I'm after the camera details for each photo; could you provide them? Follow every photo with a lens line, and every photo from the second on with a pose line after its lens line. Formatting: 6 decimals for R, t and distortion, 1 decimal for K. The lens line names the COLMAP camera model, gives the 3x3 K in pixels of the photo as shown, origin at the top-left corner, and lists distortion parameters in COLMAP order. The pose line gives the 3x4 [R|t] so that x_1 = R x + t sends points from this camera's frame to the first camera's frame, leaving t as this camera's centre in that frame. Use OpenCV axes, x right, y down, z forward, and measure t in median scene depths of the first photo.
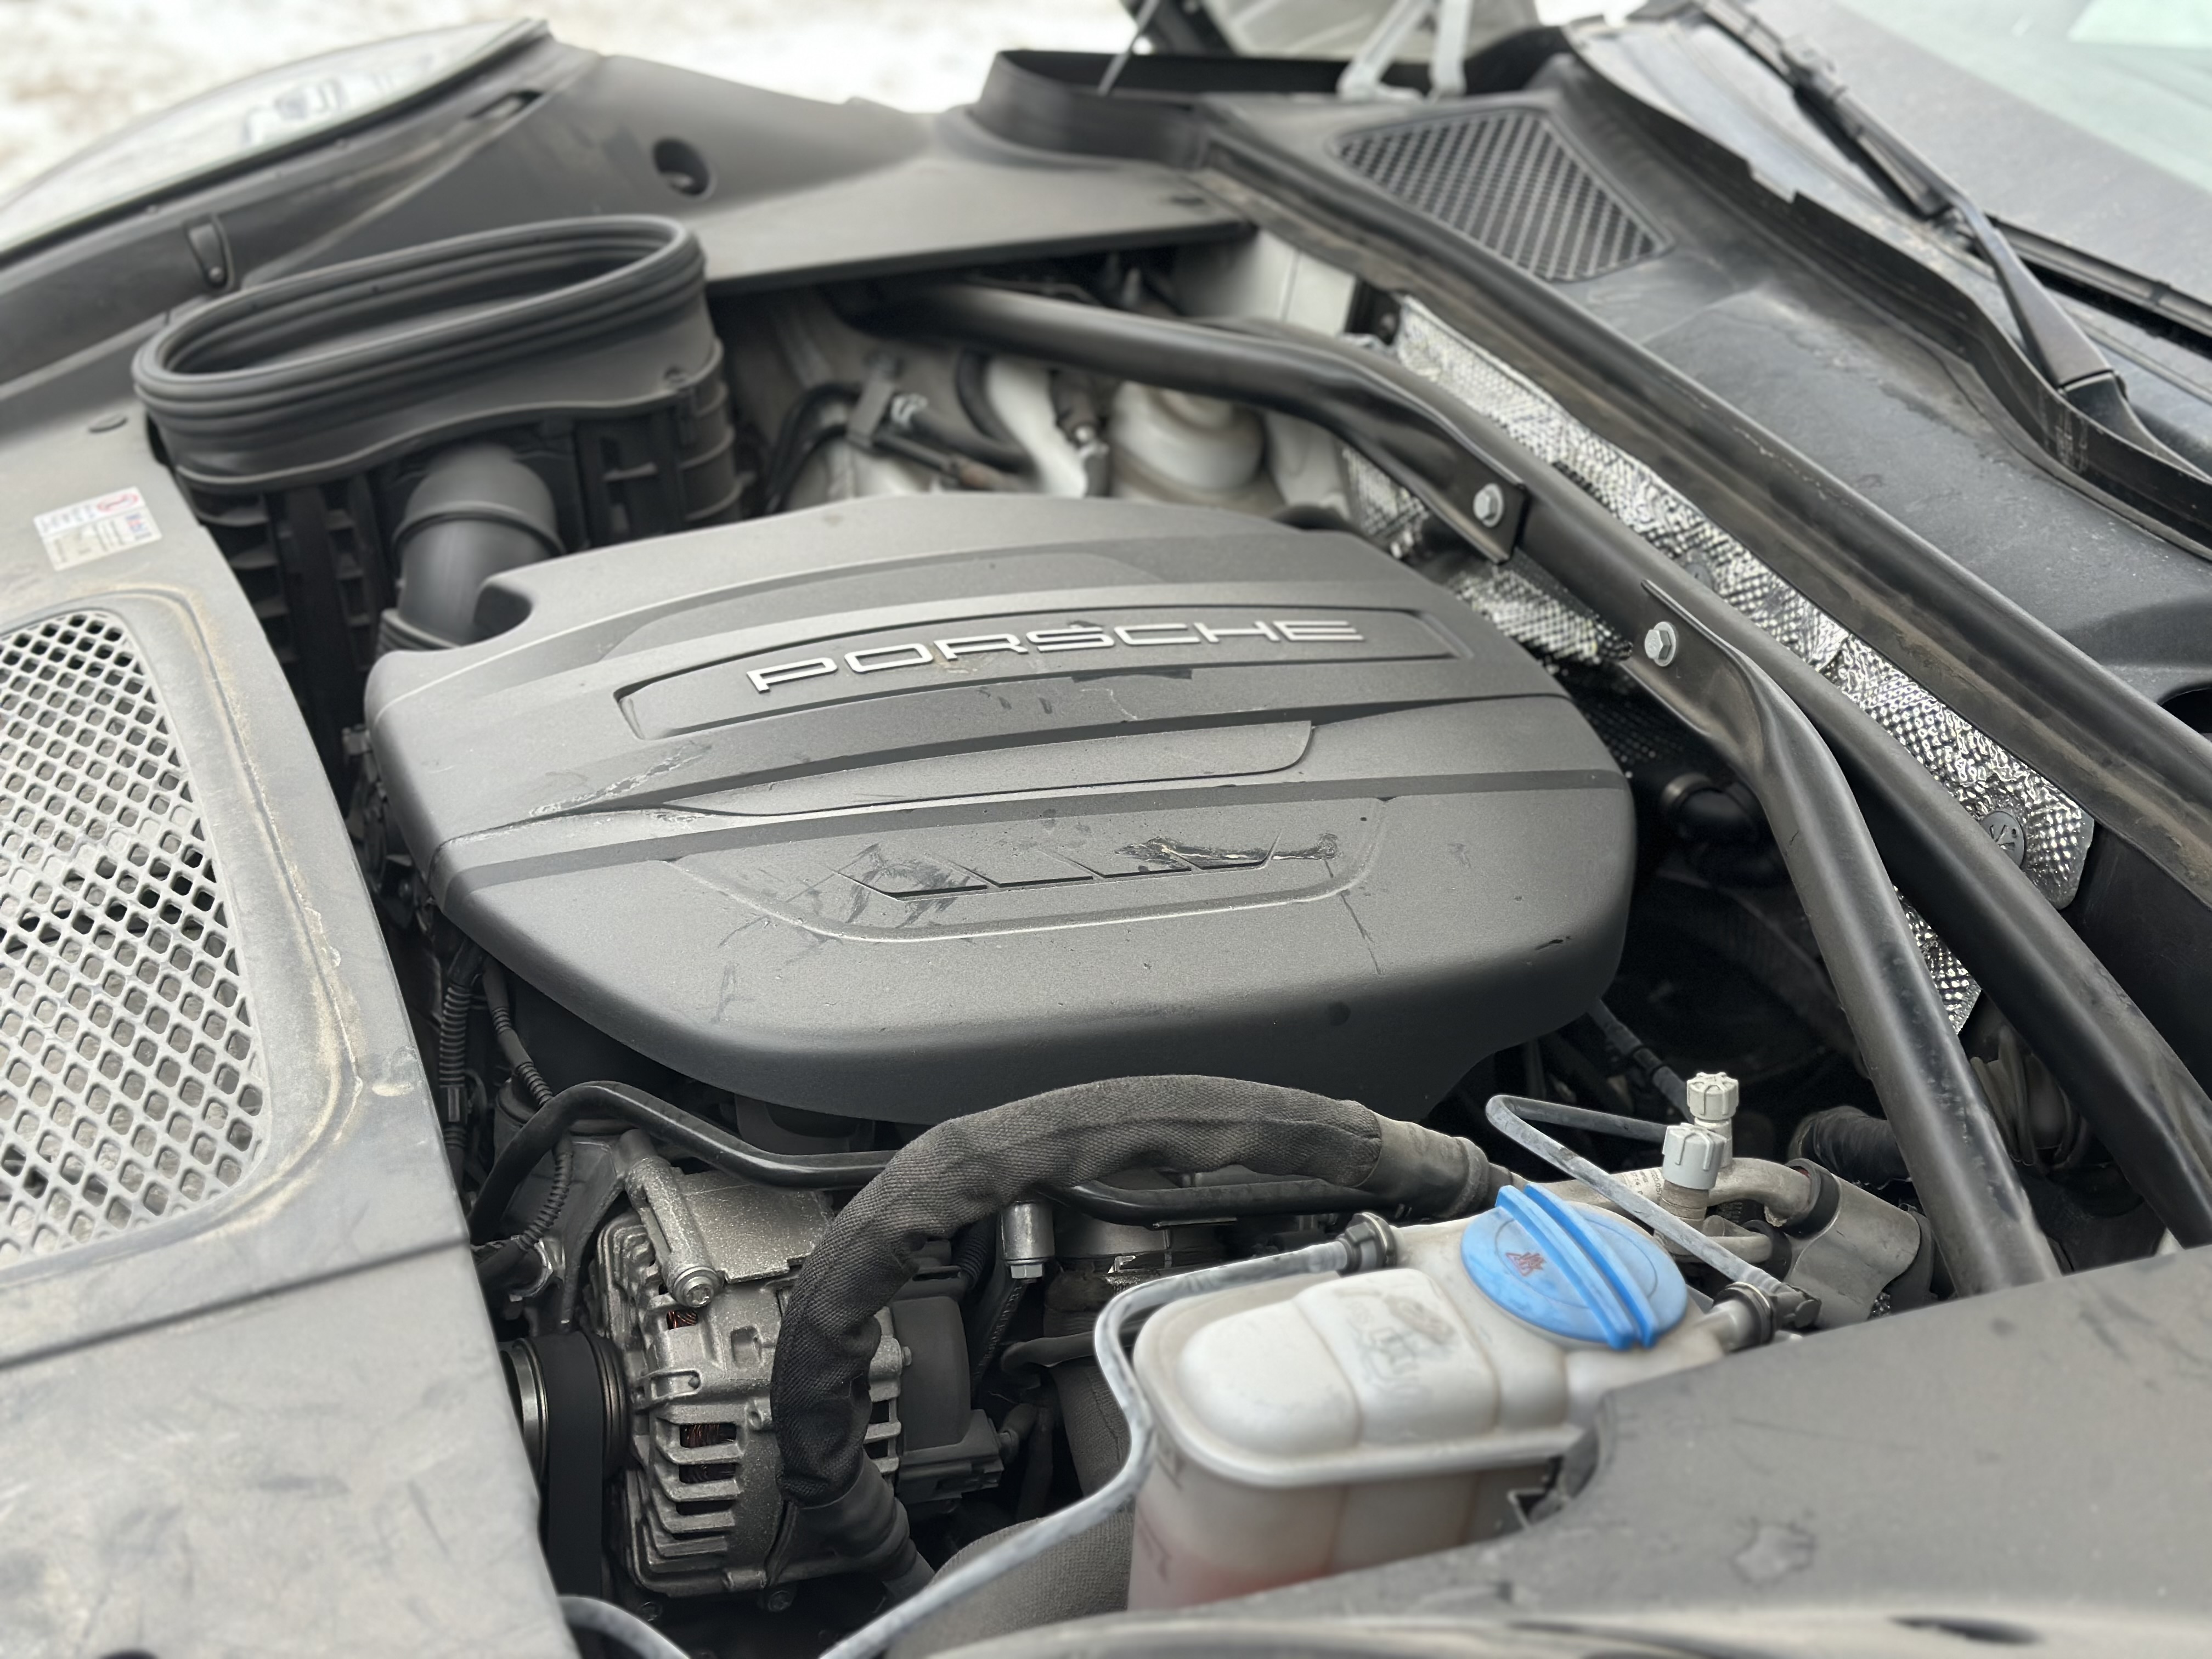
lens RADIAL K [[3055.9, 0, 1108.9], [0, 3055.9, 827.7], [0, 0, 1]] dist [0.113802, 0.000000]
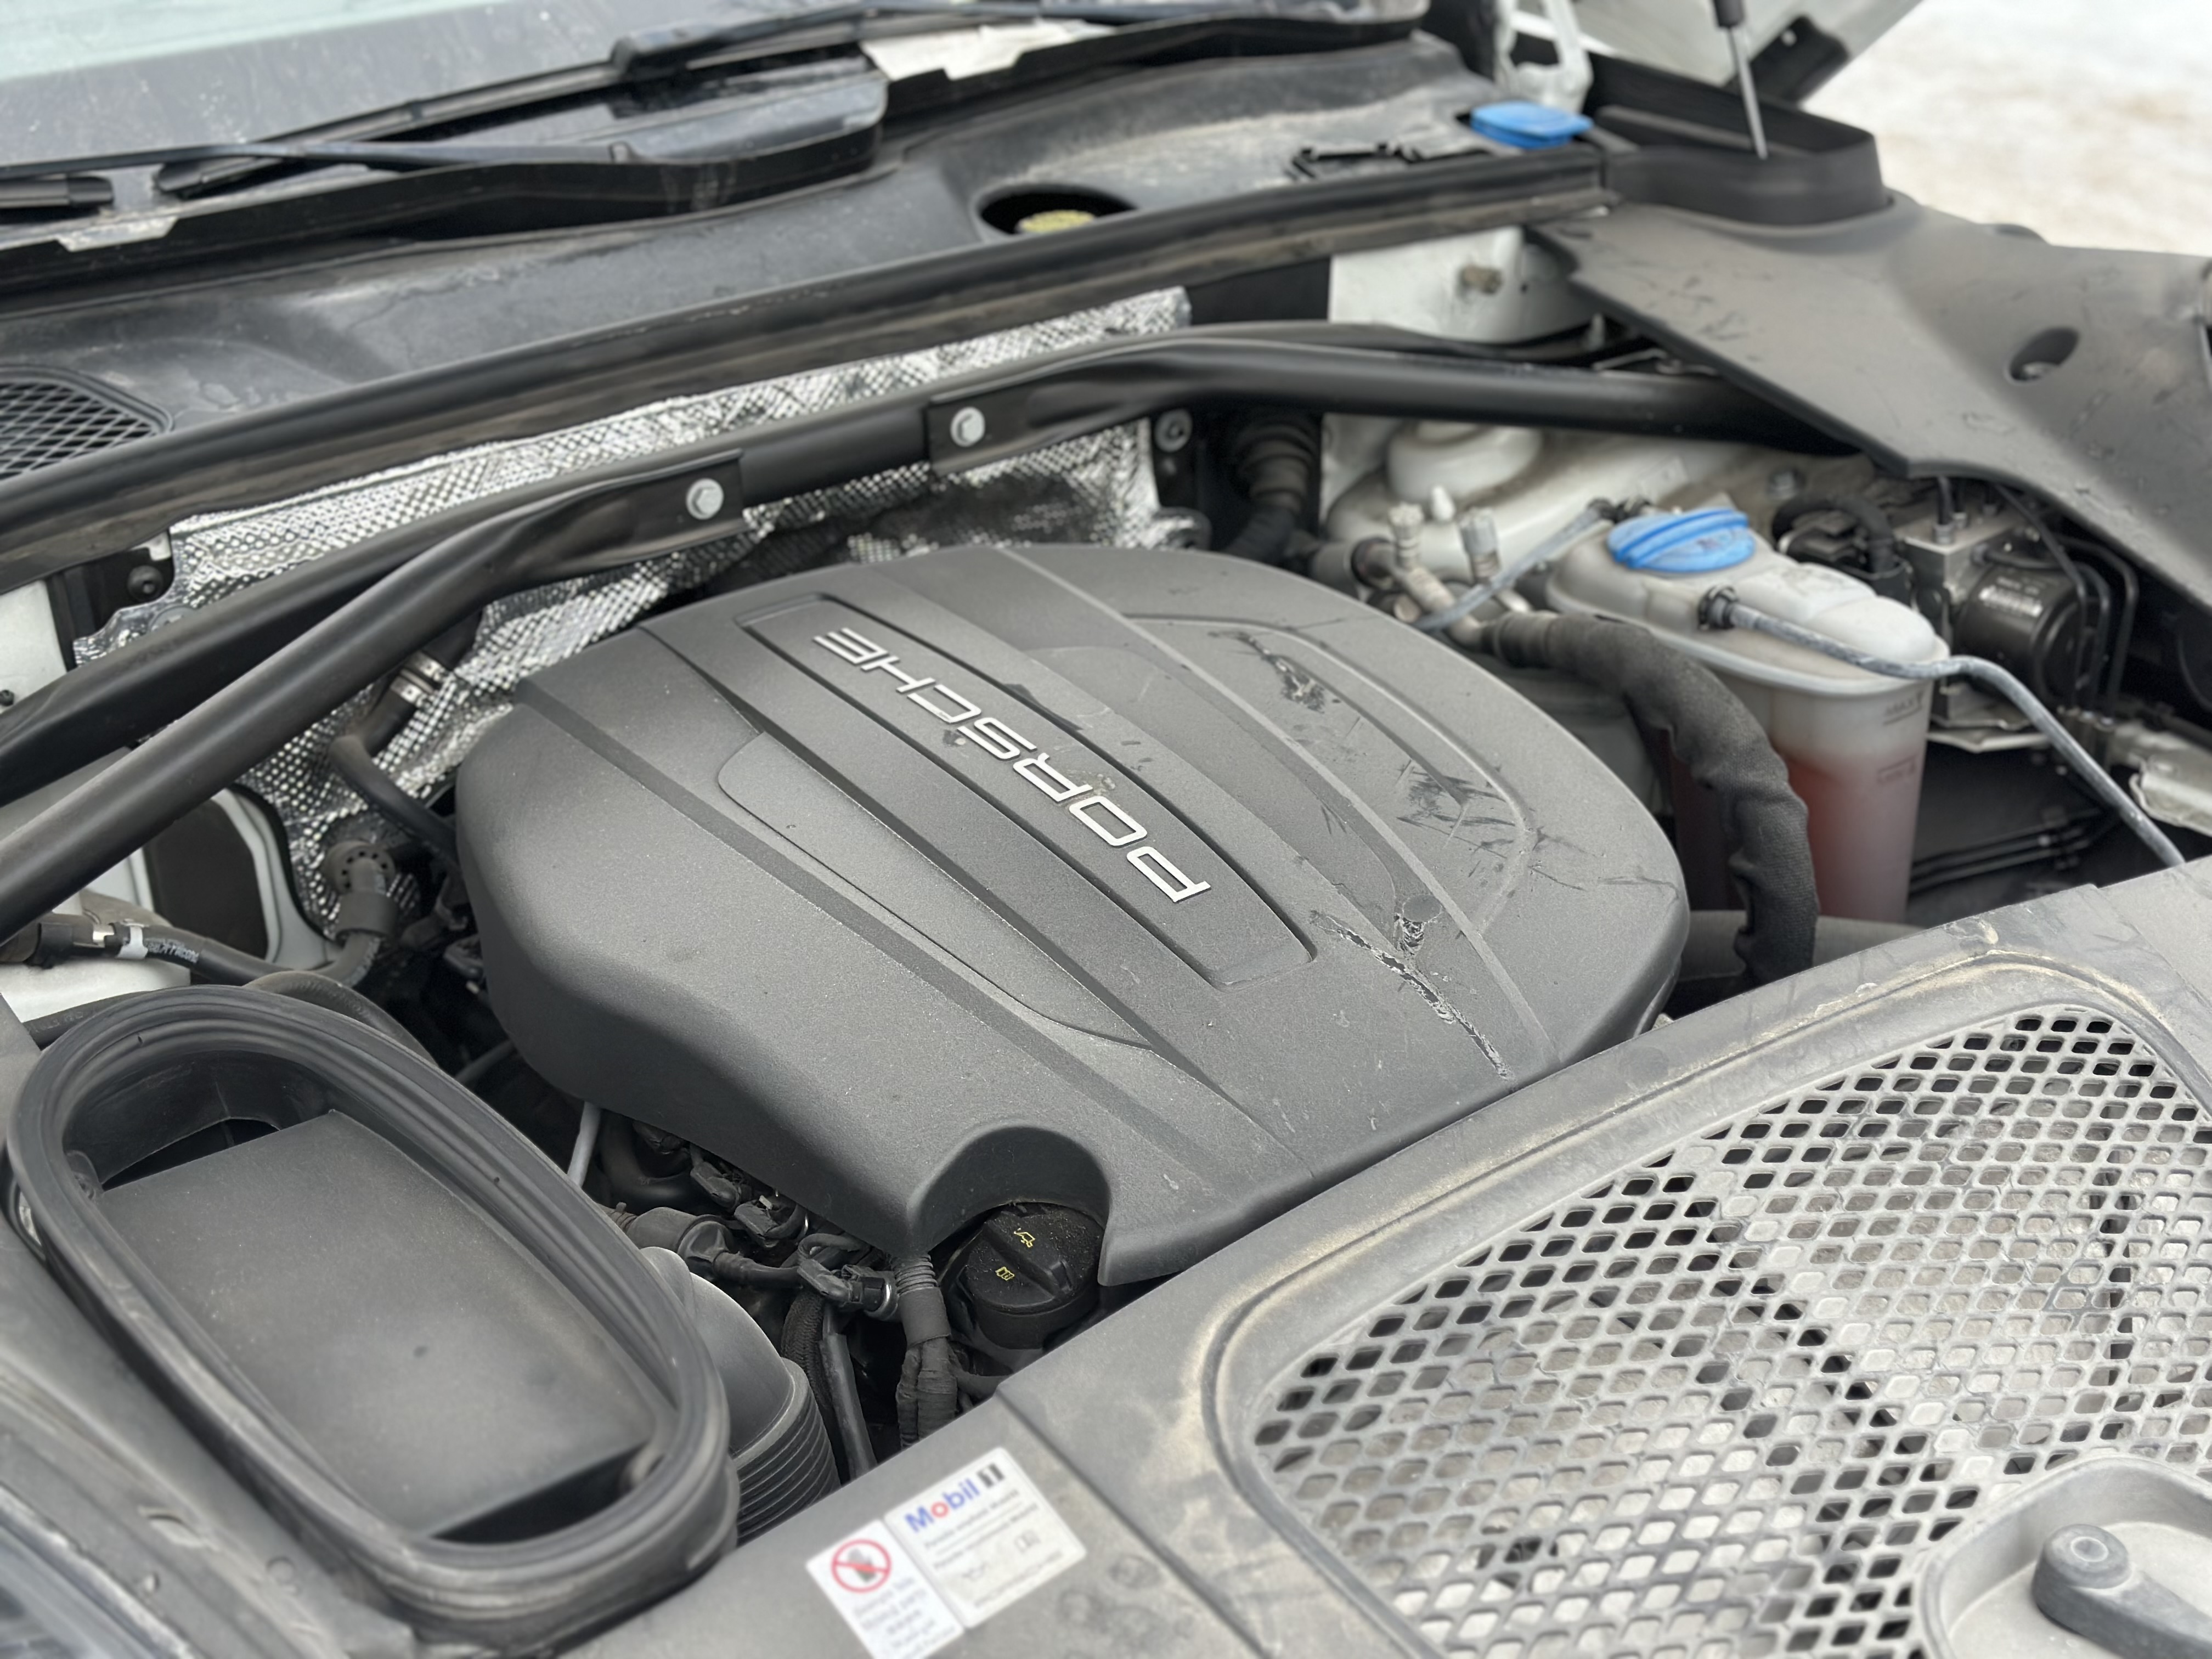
lens RADIAL K [[3055.9, 0, 1108.4], [0, 3055.9, 831.7], [0, 0, 1]] dist [0.113802, 0.000000]
pose [[-0.226138, -0.590654, 0.774590, -0.798546], [0.428549, 0.653773, 0.623640, -0.637619], [-0.874761, 0.472978, 0.105282, 0.845353]]
